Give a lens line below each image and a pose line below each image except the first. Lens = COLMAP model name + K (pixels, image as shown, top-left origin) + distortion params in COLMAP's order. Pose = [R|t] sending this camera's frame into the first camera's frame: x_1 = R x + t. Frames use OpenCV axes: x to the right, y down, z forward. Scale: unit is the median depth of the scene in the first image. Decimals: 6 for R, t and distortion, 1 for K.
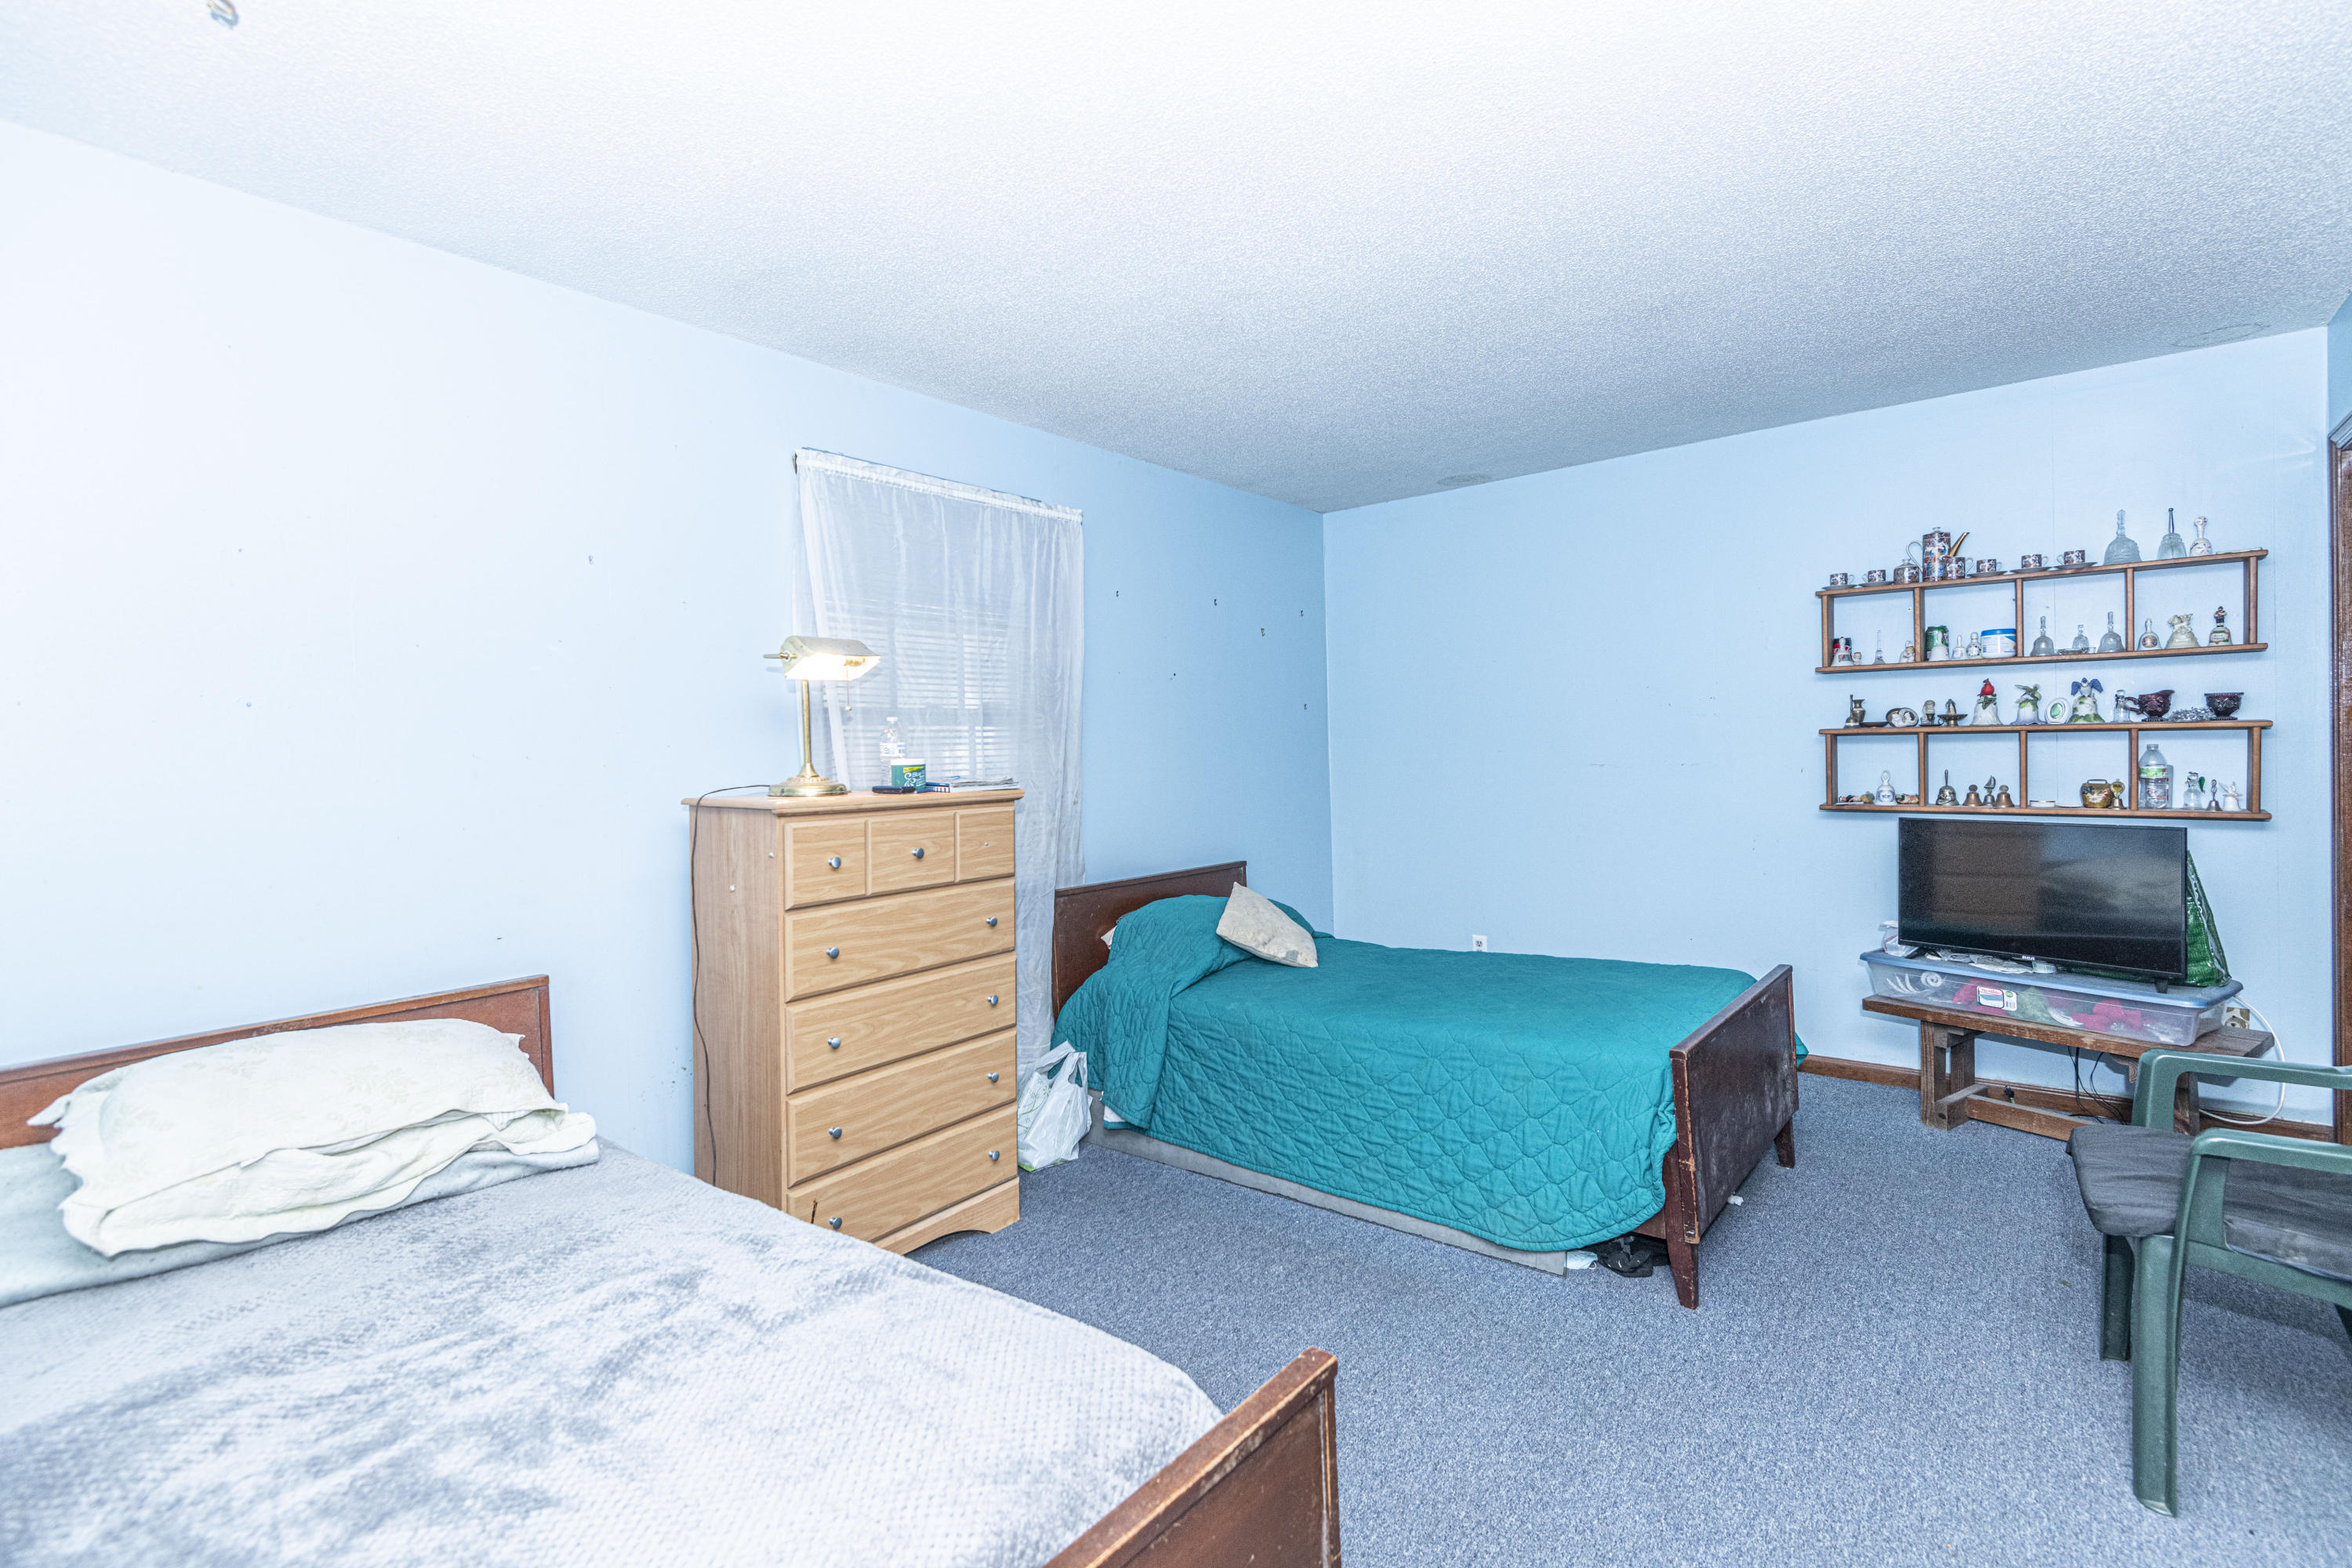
lens RADIAL K [[1077.5, 0, 1190.9], [0, 1077.5, 740.5], [0, 0, 1]] dist [0.037792, -0.024770]
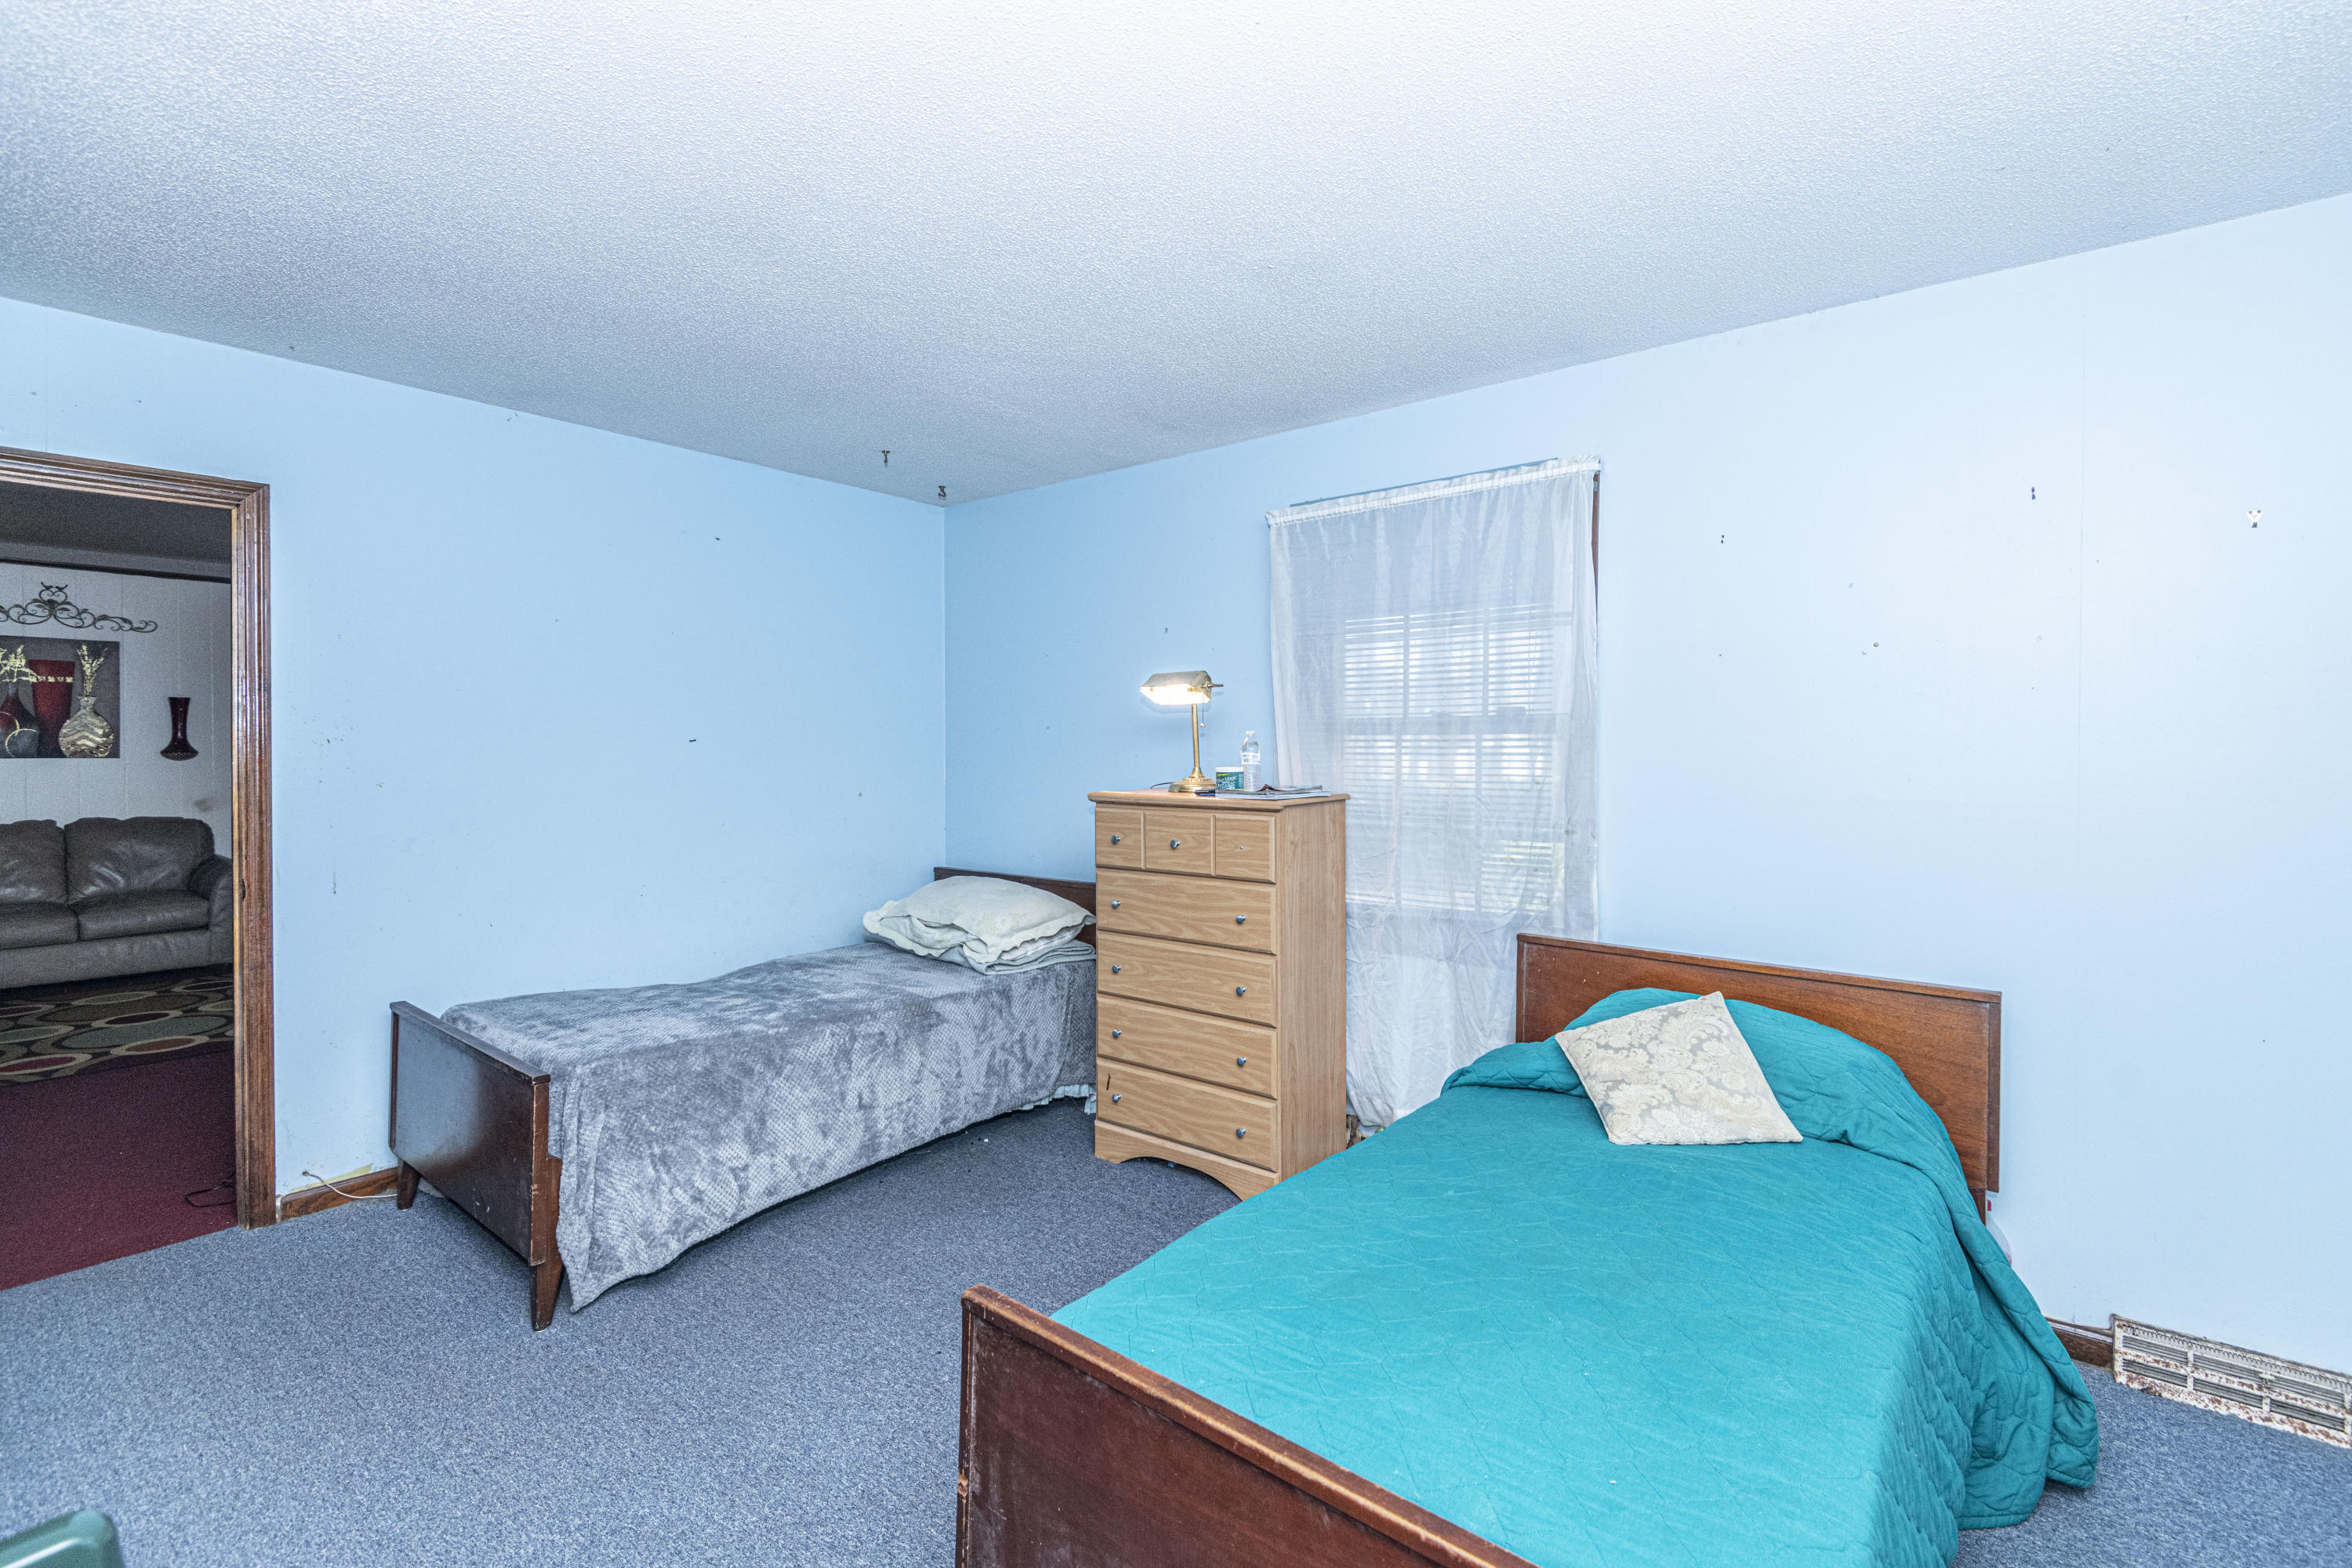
lens RADIAL K [[1077.5, 0, 1190.9], [0, 1077.5, 740.5], [0, 0, 1]] dist [0.037792, -0.024770]
pose [[-0.046938, 0.006585, -0.998876, 0.946029], [0.007028, 0.999956, 0.006261, -0.021265], [0.998873, -0.006727, -0.046982, 1.043699]]
